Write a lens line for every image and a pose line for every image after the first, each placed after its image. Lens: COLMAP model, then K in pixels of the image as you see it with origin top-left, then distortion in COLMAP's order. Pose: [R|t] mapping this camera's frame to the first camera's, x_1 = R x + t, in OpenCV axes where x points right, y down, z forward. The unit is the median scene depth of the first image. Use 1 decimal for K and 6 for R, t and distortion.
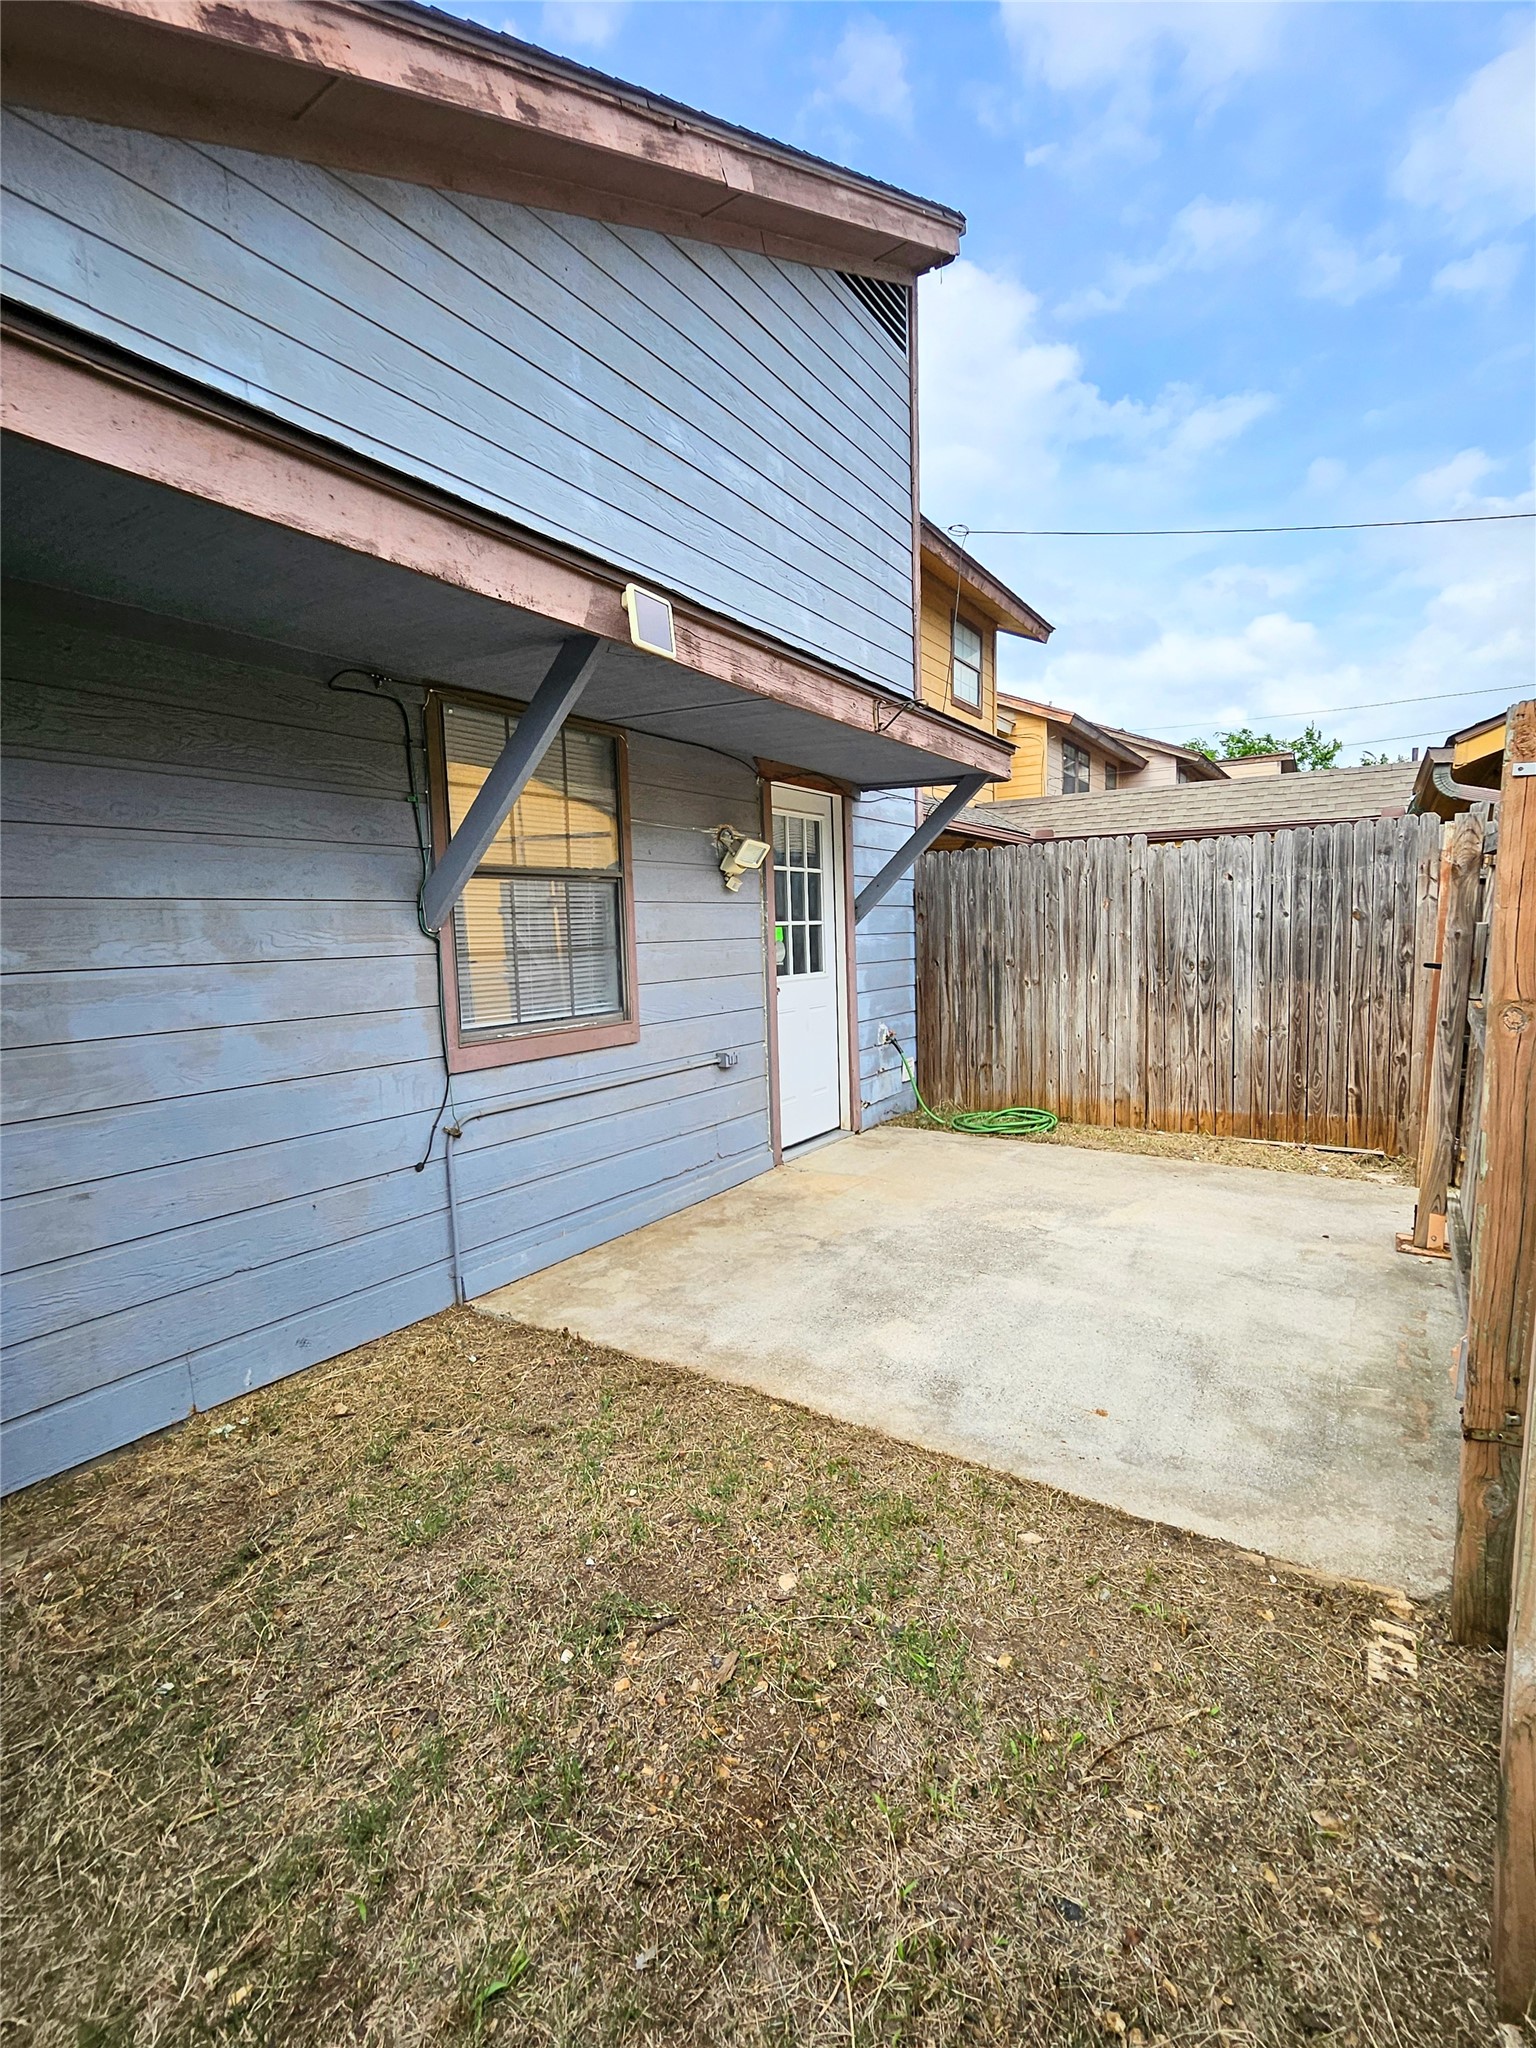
lens RADIAL K [[949.7, 0, 759.8], [0, 949.7, 1025.4], [0, 0, 1]] dist [-0.004980, -0.001763]
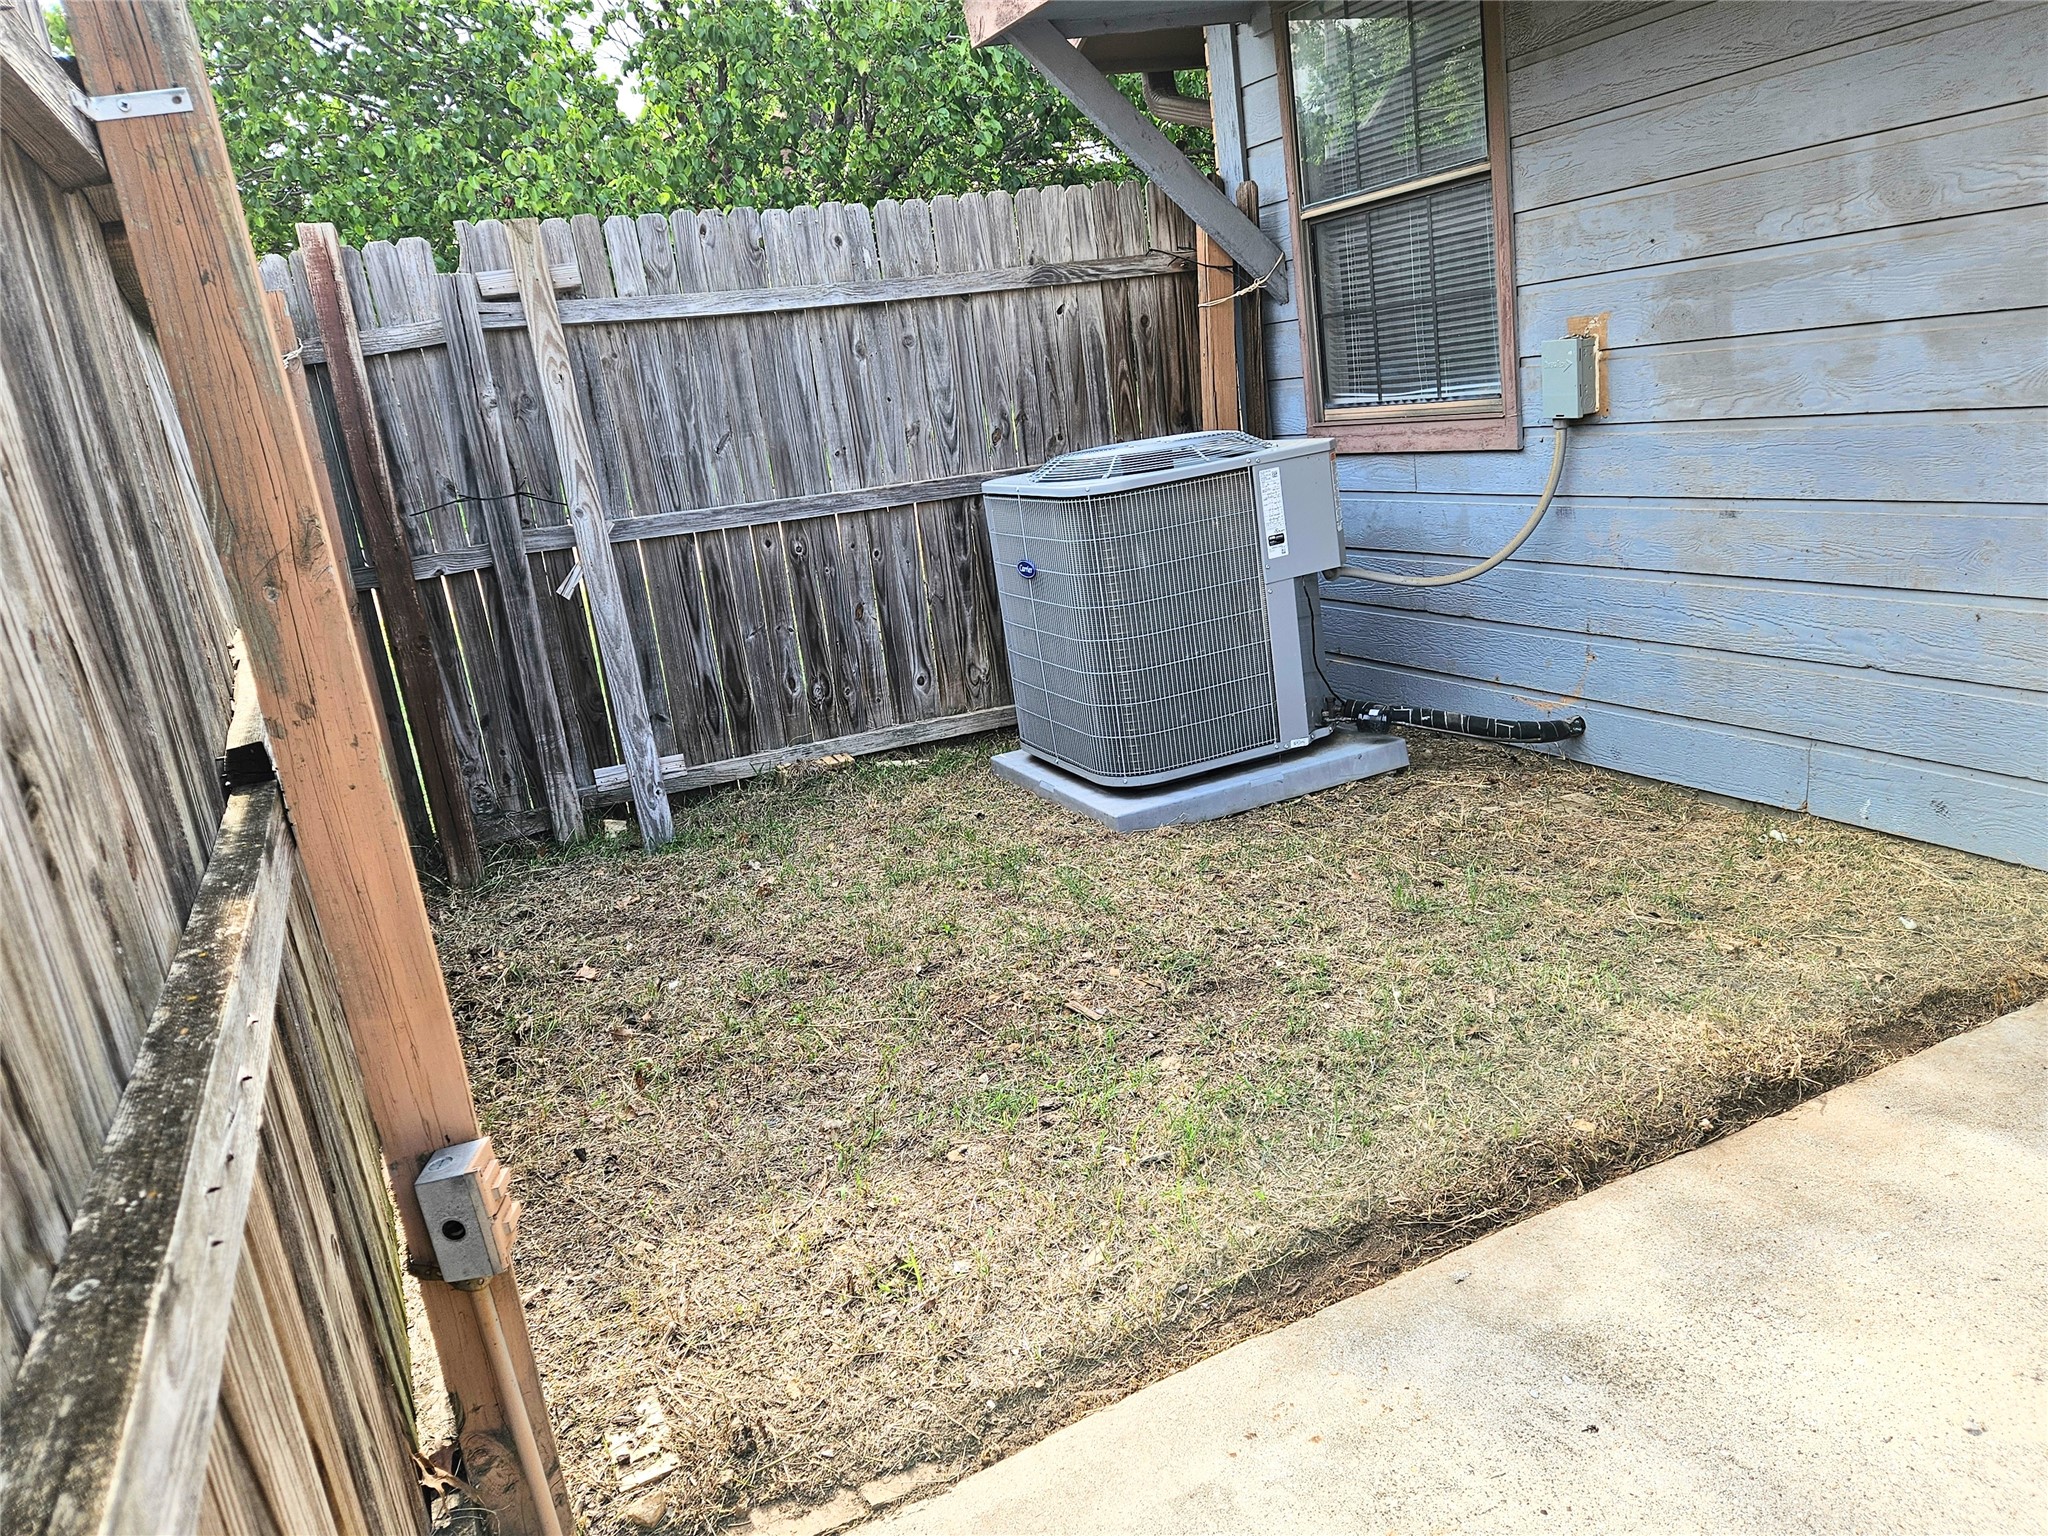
lens RADIAL K [[1395.5, 0, 1019.4], [0, 1395.5, 770.4], [0, 0, 1]] dist [0.008525, 0.001658]
pose [[-0.515469, 0.323439, -0.793523, 0.738848], [0.055283, 0.936653, 0.345867, -0.086093], [0.855123, 0.134416, -0.500697, 1.059674]]
